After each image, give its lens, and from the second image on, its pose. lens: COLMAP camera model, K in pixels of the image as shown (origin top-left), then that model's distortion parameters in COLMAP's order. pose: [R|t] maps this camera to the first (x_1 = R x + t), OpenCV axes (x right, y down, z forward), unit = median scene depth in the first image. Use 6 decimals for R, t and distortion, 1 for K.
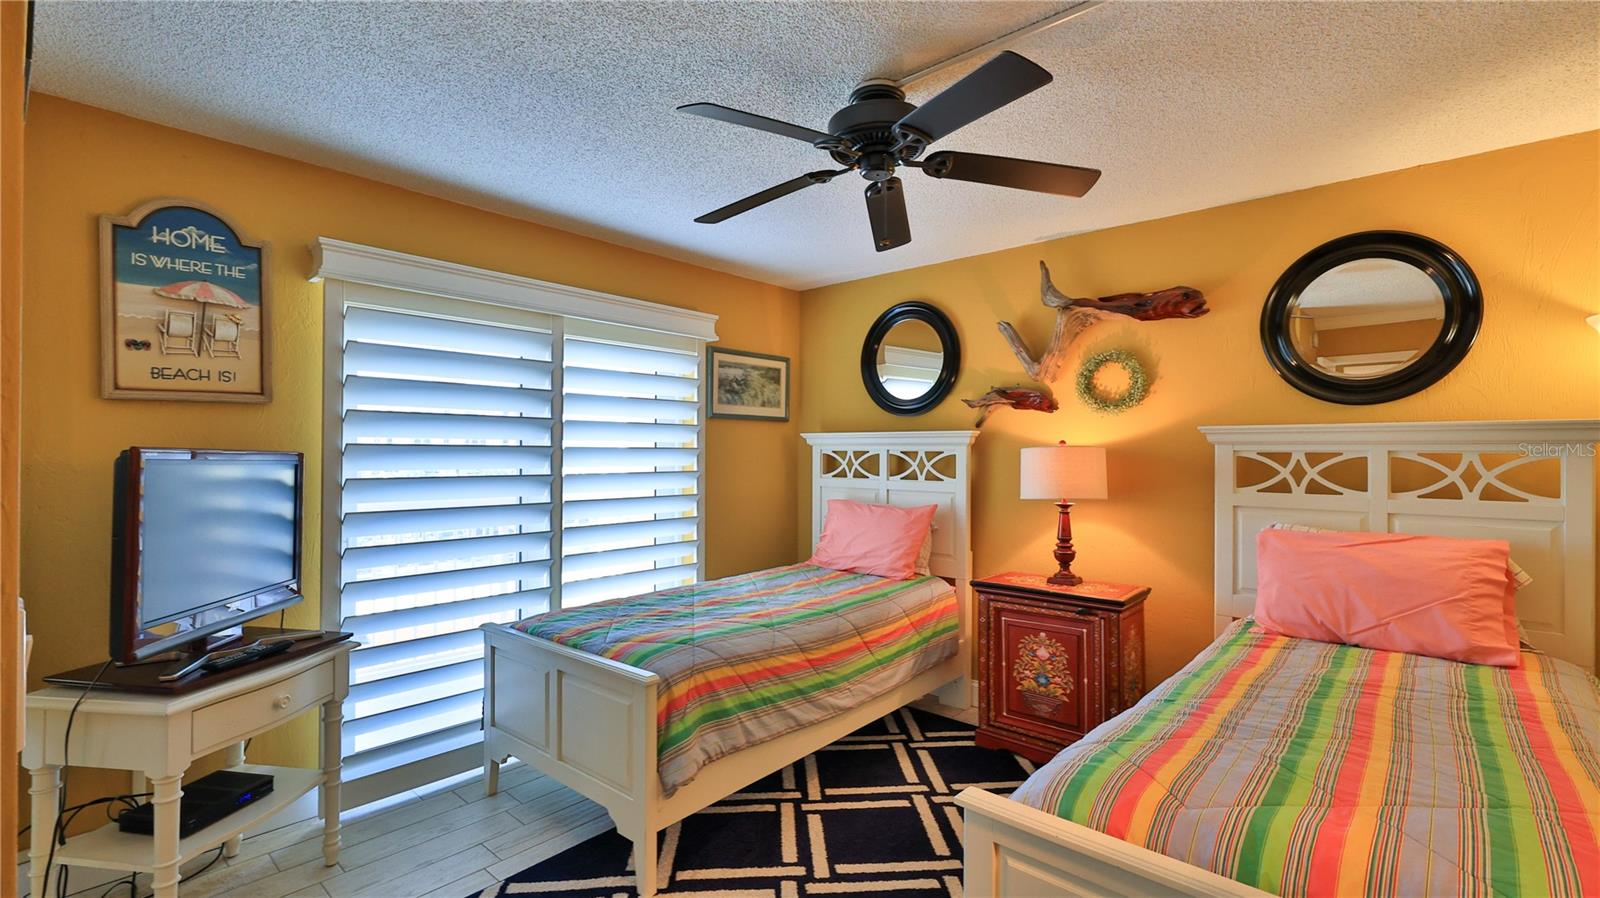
lens RADIAL K [[707.0, 0, 793.0], [0, 707.0, 444.4], [0, 0, 1]] dist [-0.000777, 0.000128]
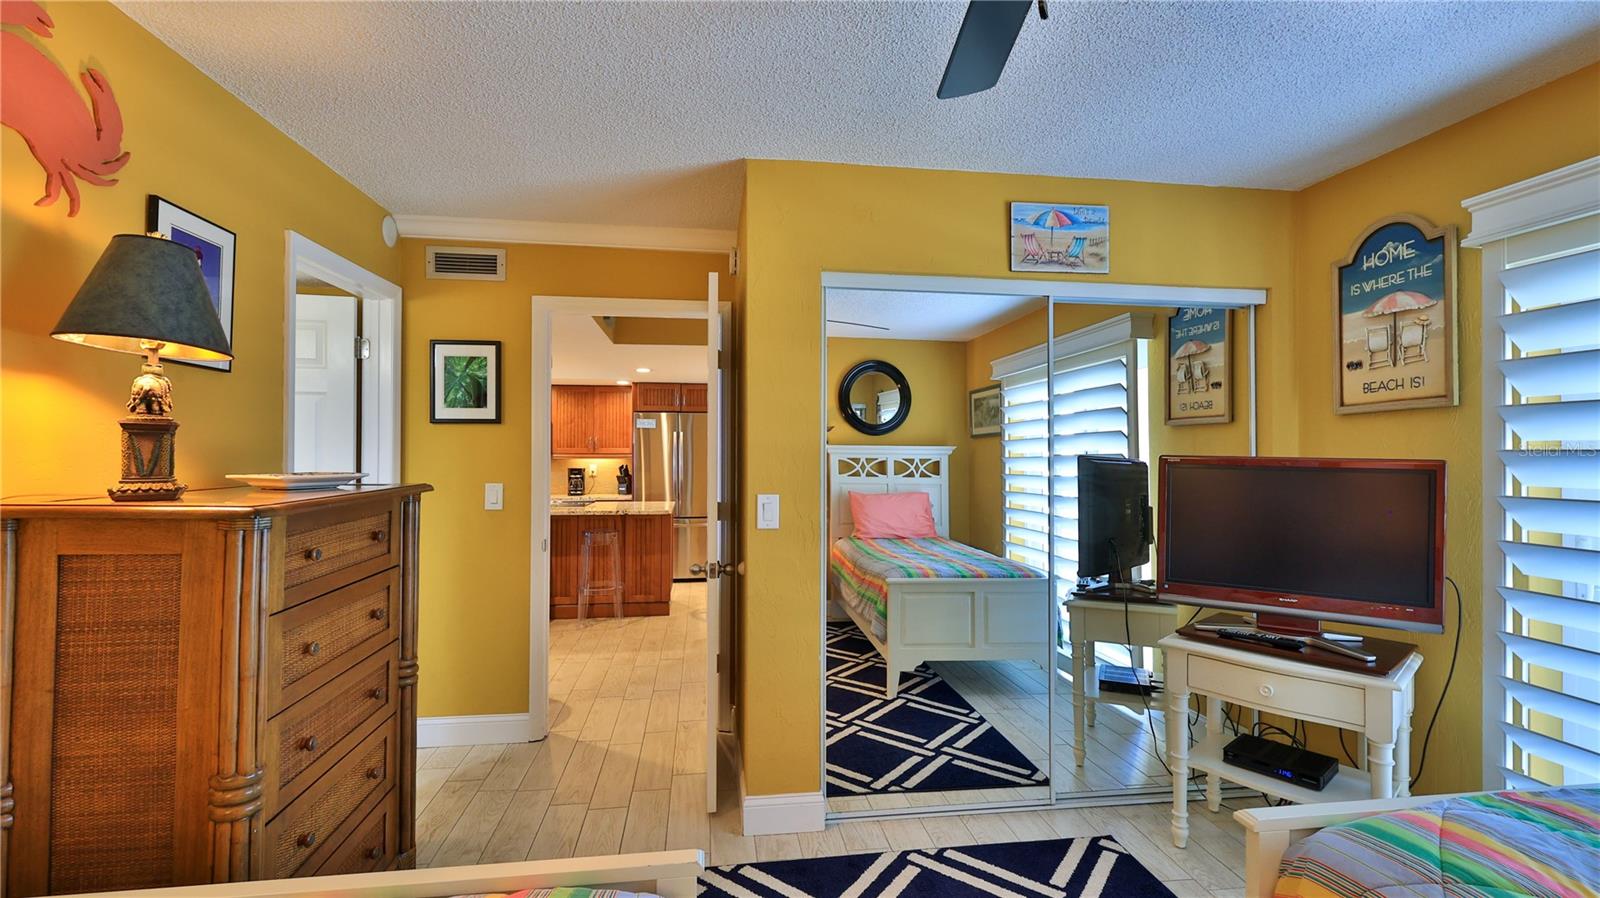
lens RADIAL K [[707.0, 0, 793.0], [0, 707.0, 444.4], [0, 0, 1]] dist [-0.000777, 0.000128]
pose [[-0.658498, -0.013072, -0.752469, 0.500913], [0.001325, 0.999827, -0.018529, 0.006021], [0.752581, -0.013199, -0.658367, 1.020411]]
